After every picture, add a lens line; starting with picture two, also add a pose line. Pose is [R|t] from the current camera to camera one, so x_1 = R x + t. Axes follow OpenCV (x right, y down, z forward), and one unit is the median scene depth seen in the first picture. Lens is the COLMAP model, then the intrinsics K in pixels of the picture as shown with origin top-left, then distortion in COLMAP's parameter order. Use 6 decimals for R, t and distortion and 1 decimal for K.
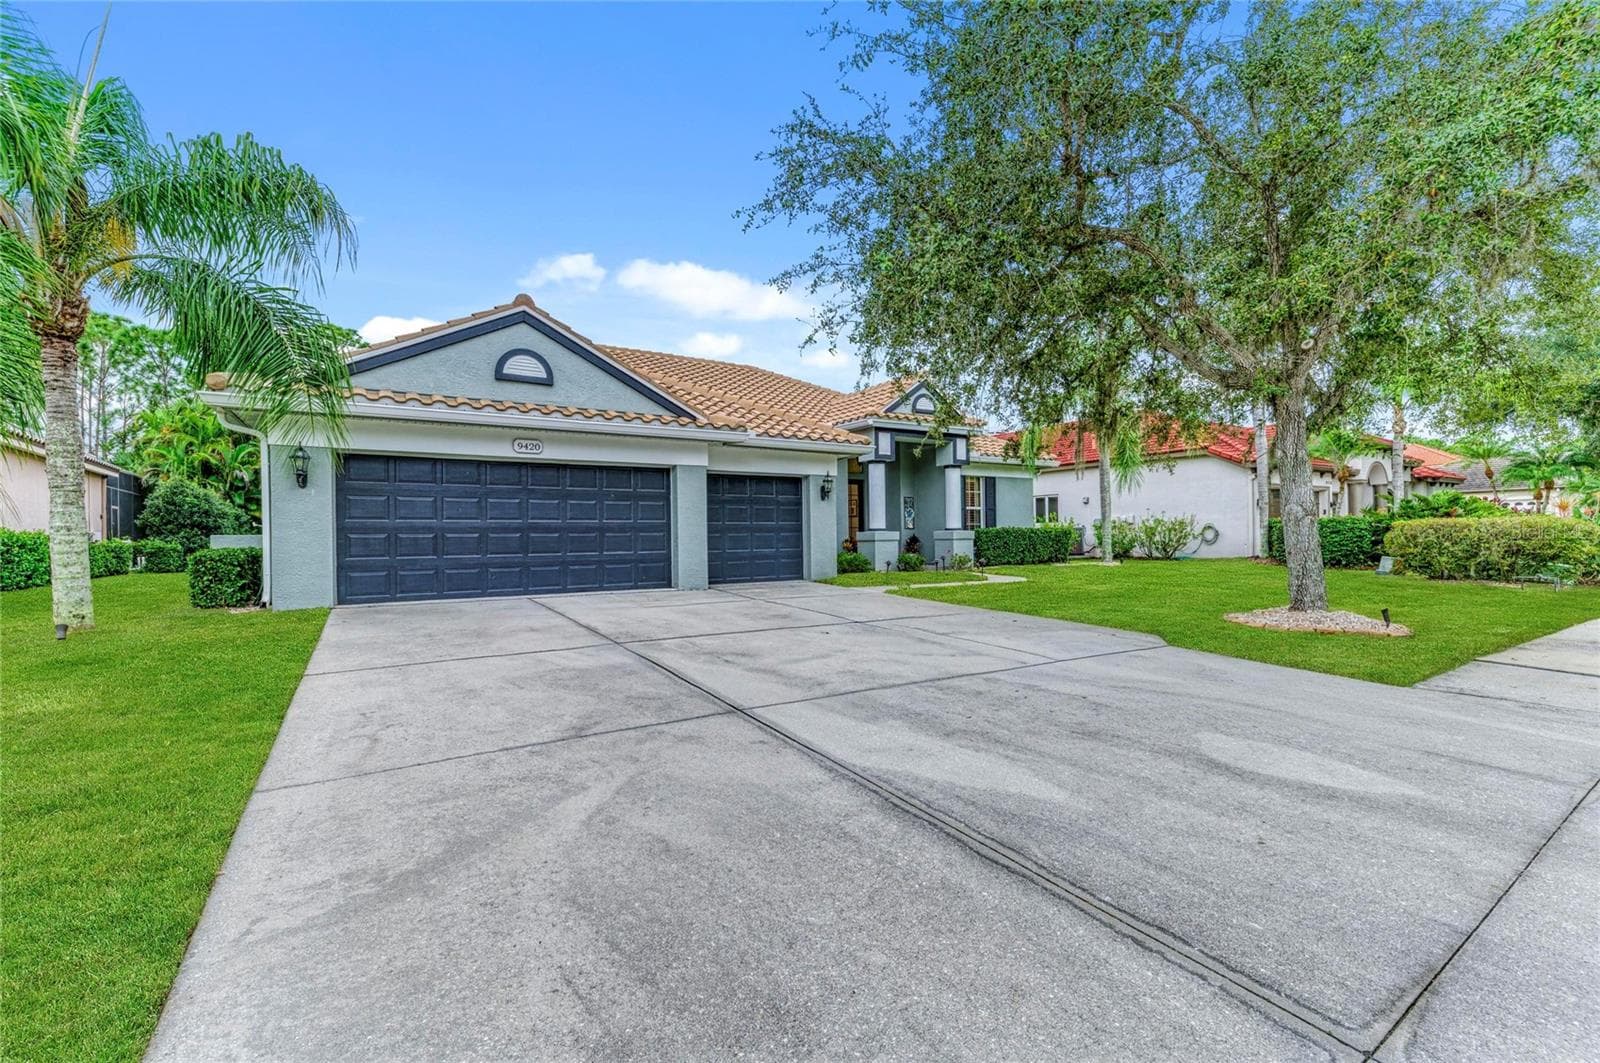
lens RADIAL K [[654.2, 0, 800.0], [0, 654.2, 531.5], [0, 0, 1]] dist [0.000427, -0.000082]
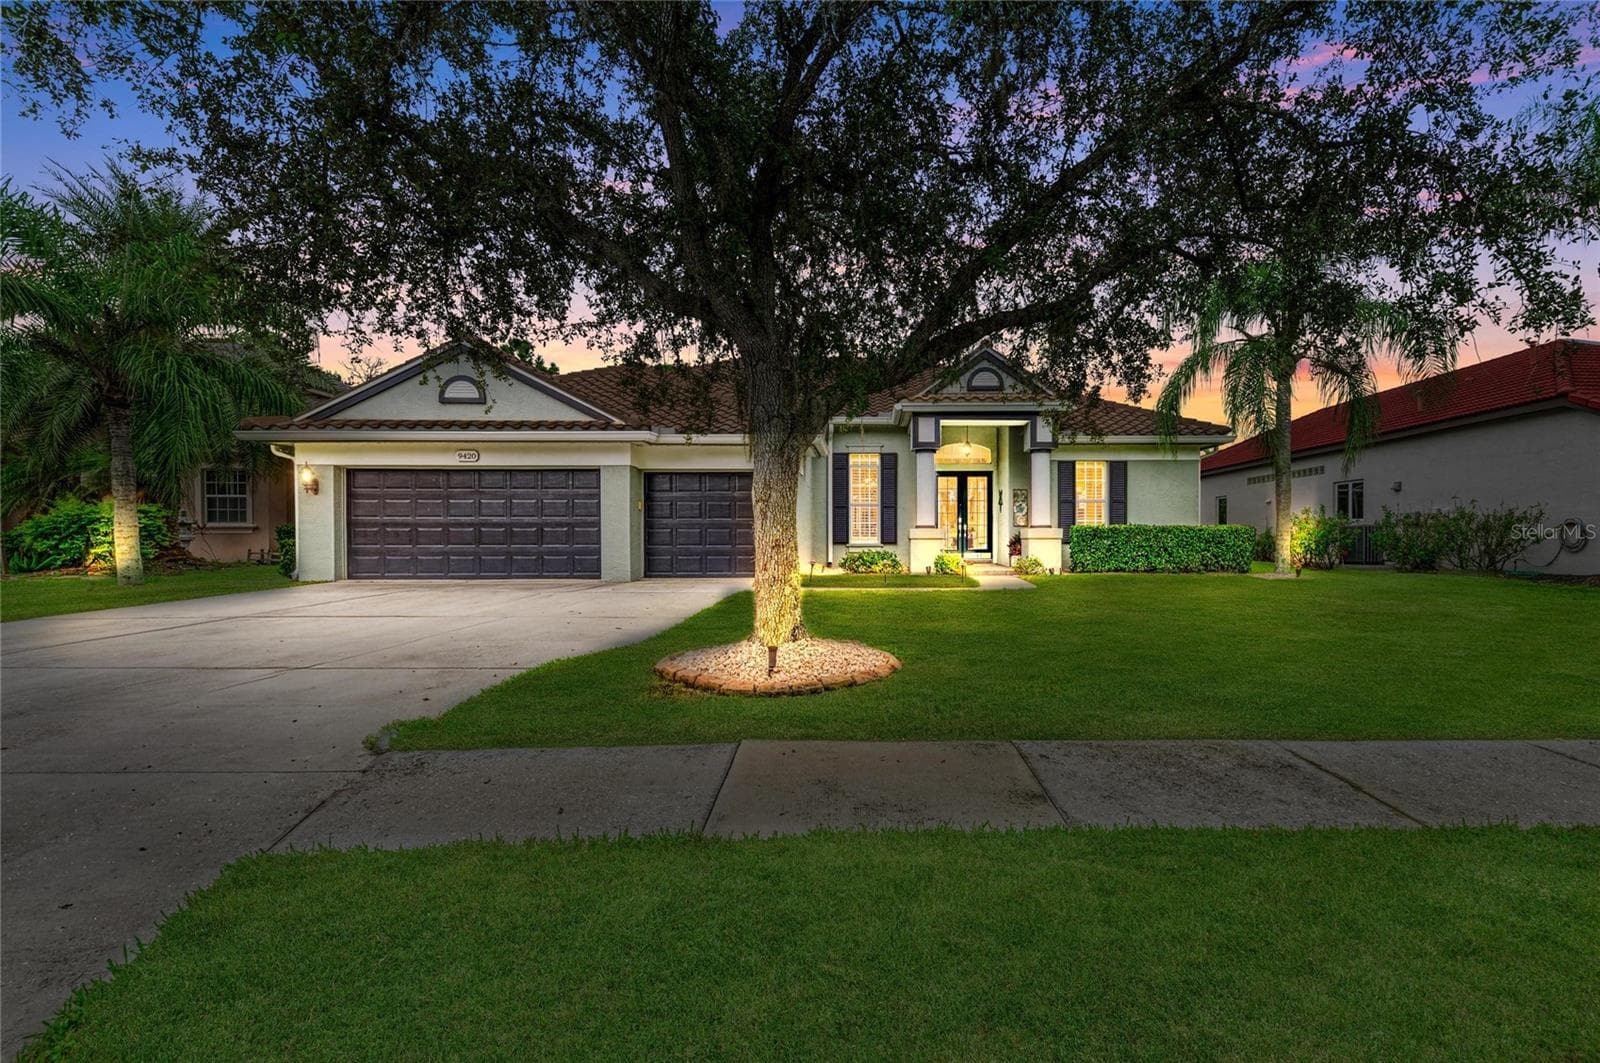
lens RADIAL K [[654.2, 0, 800.0], [0, 654.2, 531.5], [0, 0, 1]] dist [0.000427, -0.000082]
pose [[0.872621, -0.001463, -0.488396, 0.624714], [-0.001165, 0.999986, -0.005077, 0.013665], [0.488397, 0.004999, 0.872607, 0.216009]]
